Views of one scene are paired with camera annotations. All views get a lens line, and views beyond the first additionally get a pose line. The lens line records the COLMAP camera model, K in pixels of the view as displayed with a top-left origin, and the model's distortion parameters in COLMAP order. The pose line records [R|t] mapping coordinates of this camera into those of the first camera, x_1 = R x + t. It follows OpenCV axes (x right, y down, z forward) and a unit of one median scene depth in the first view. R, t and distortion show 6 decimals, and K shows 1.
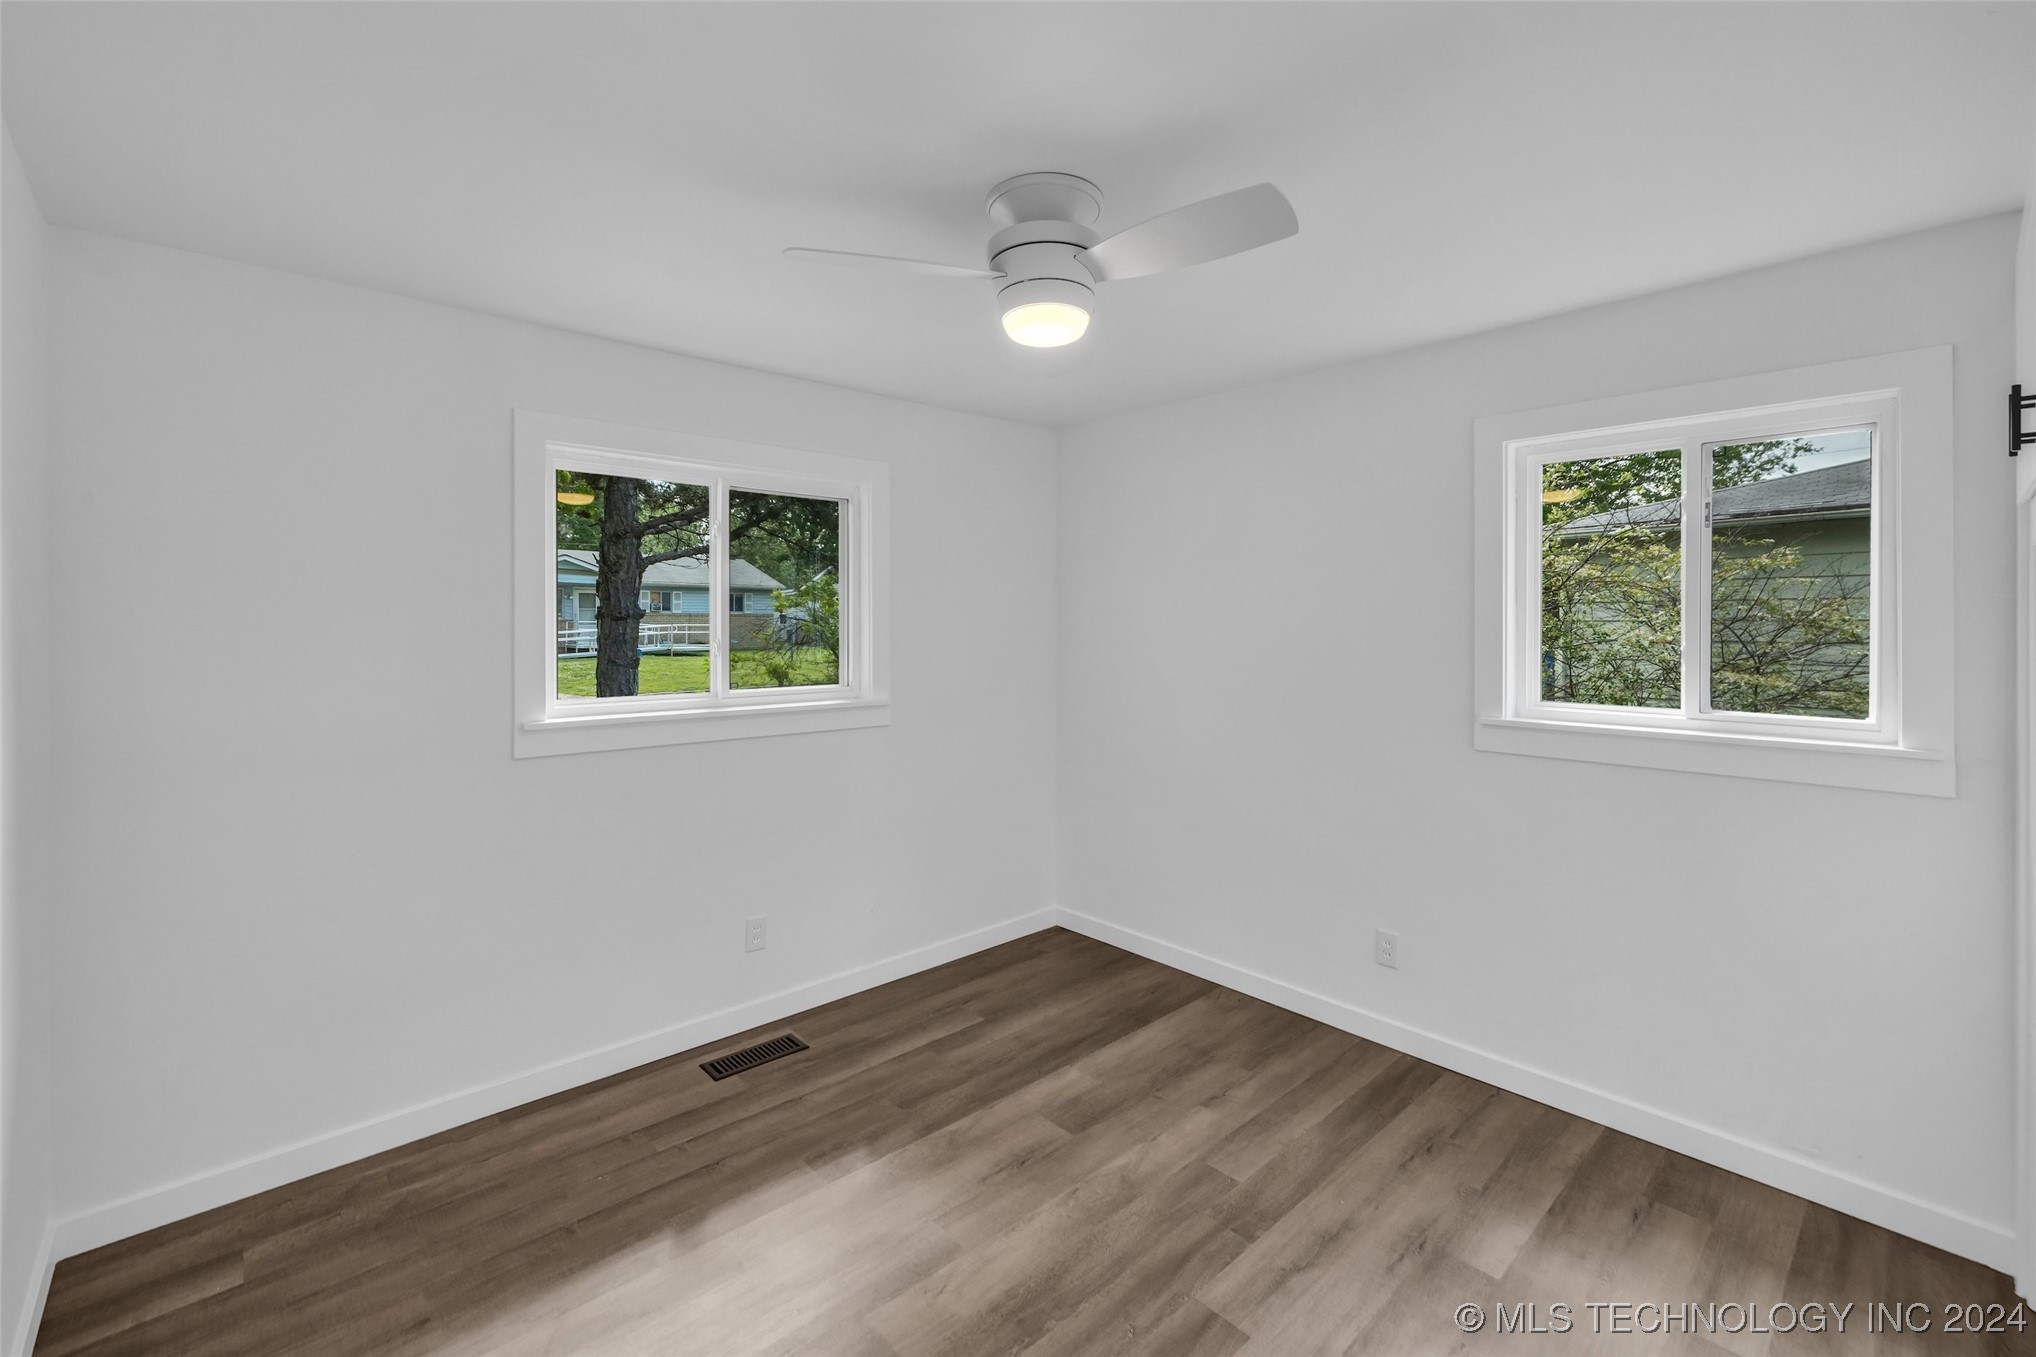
lens RADIAL K [[862.5, 0, 1017.9], [0, 862.5, 631.2], [0, 0, 1]] dist [0.000979, 0.000033]
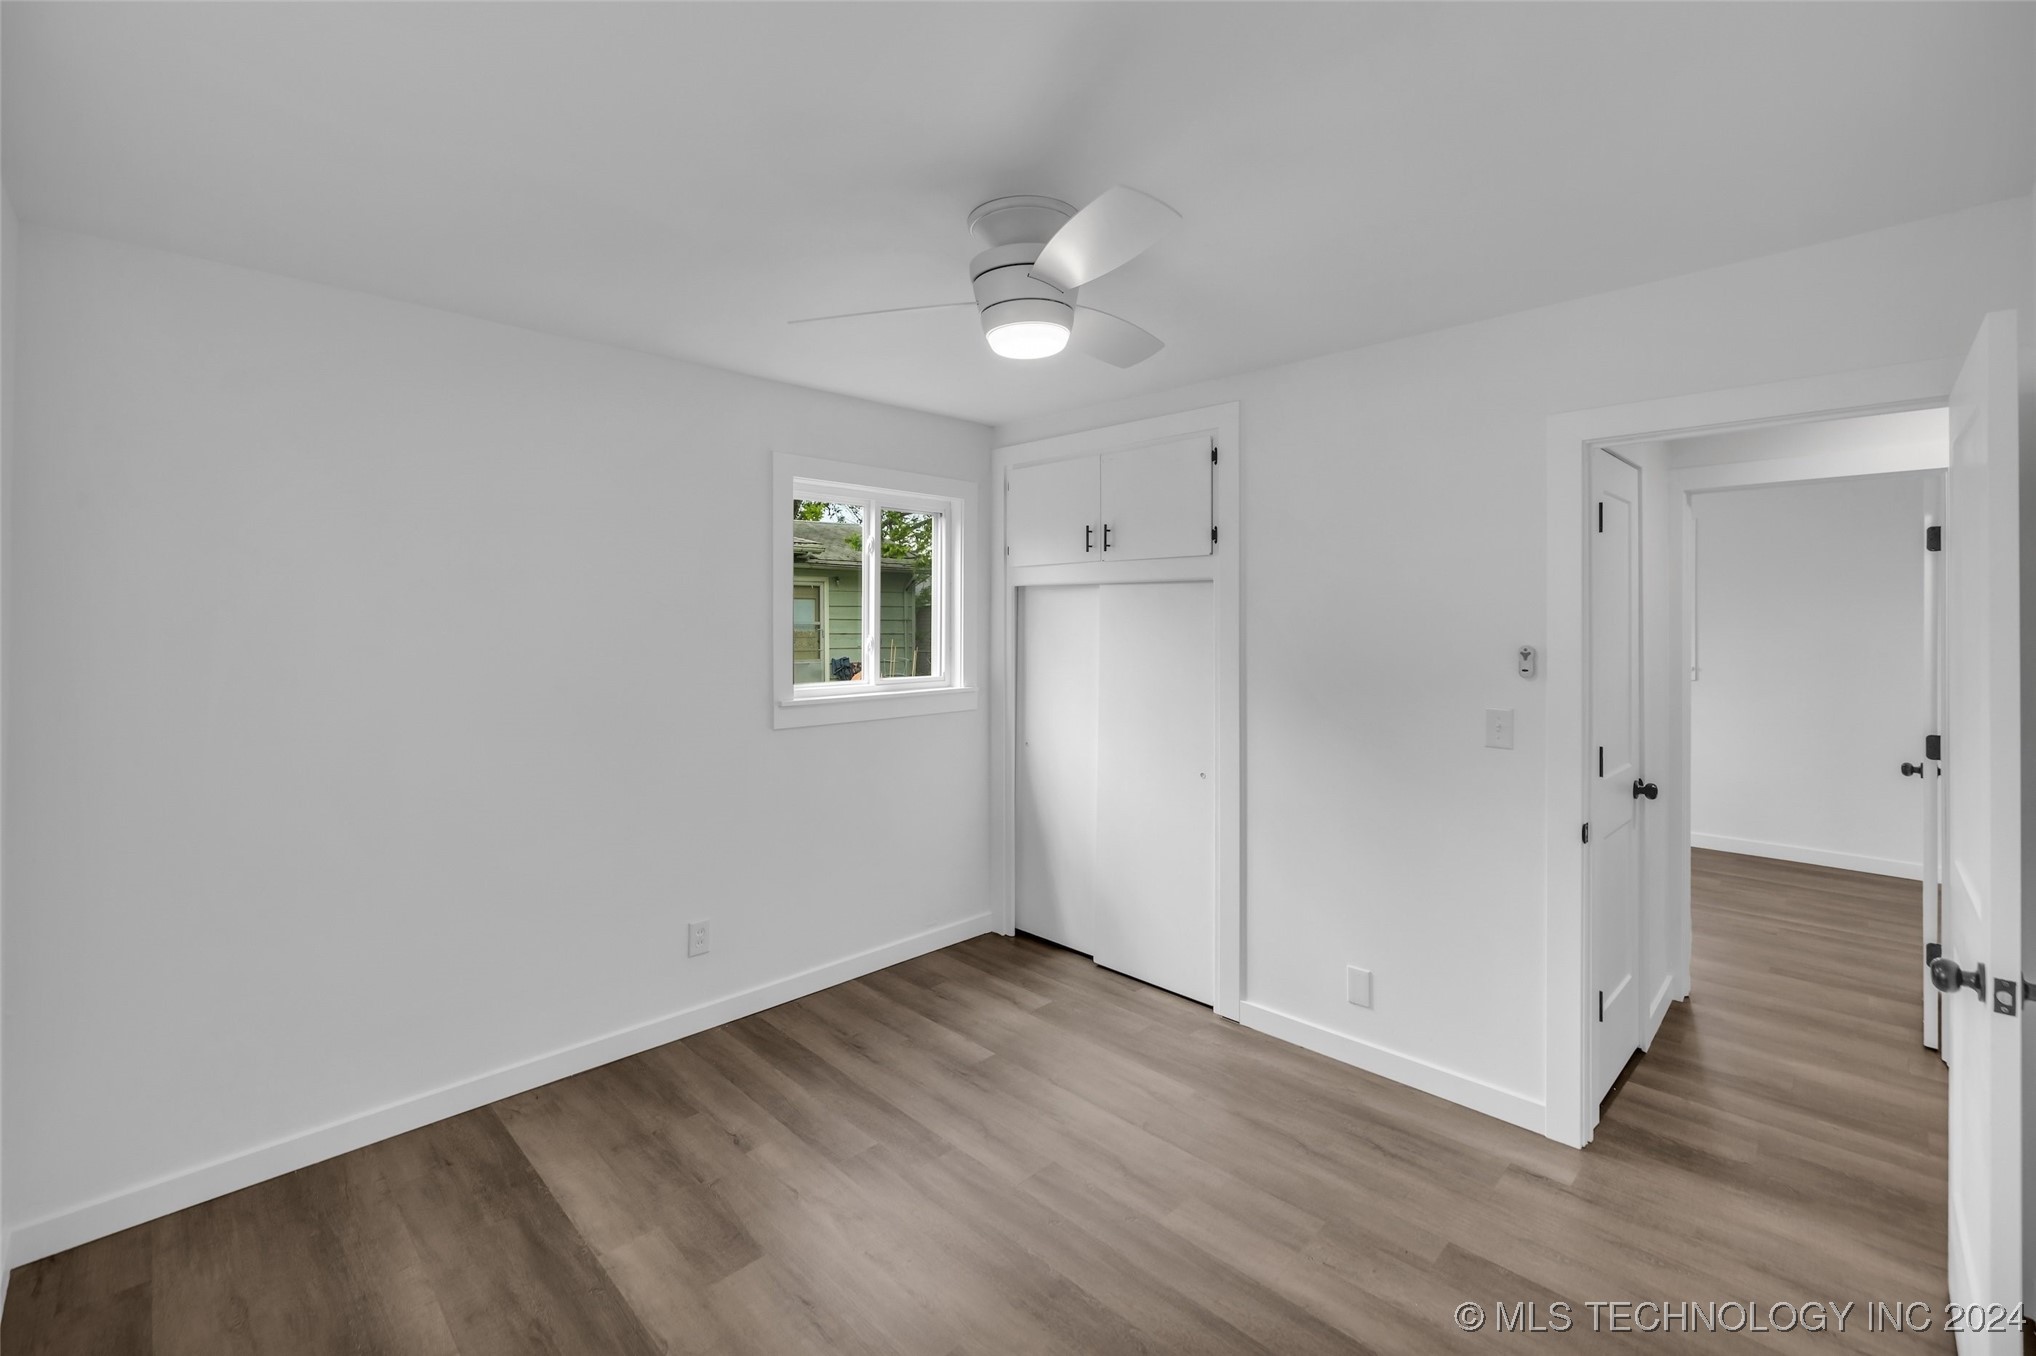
lens RADIAL K [[873.6, 0, 1031.0], [0, 873.6, 616.0], [0, 0, 1]] dist [-0.000115, 0.000377]
pose [[-0.050733, 0.004878, 0.998700, -0.762654], [0.009061, 0.999949, -0.004423, -0.009989], [-0.998671, 0.008825, -0.050775, 0.779843]]
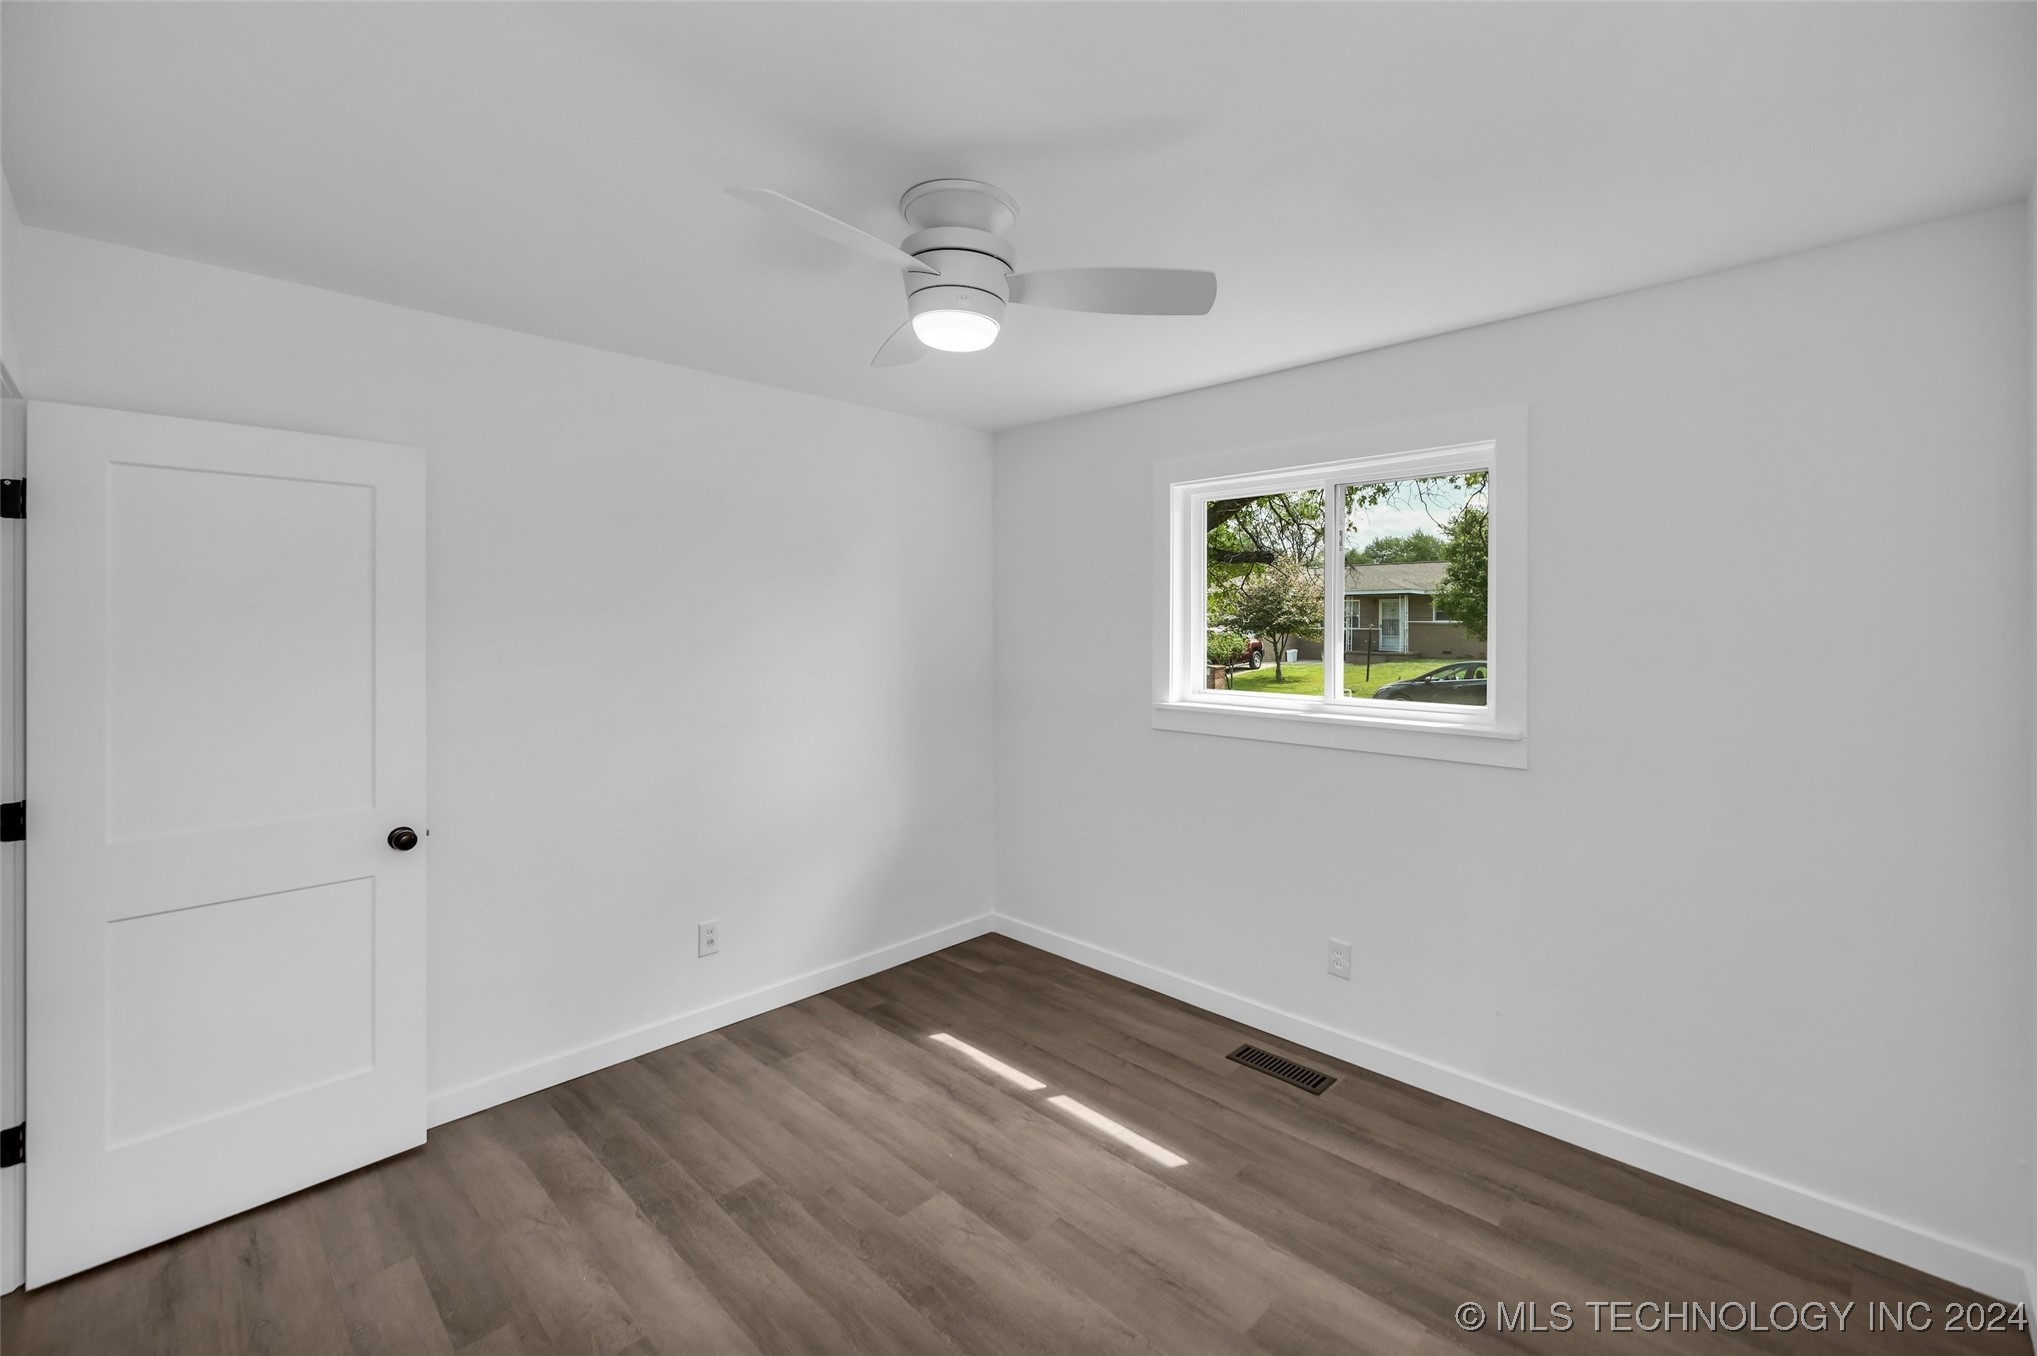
lens RADIAL K [[864.7, 0, 1021.7], [0, 864.7, 632.0], [0, 0, 1]] dist [0.000463, 0.000403]
pose [[0.048172, 0.009404, -0.998795, 0.768608], [-0.009769, 0.999912, 0.008944, -0.010040], [0.998791, 0.009327, 0.048260, 0.764814]]
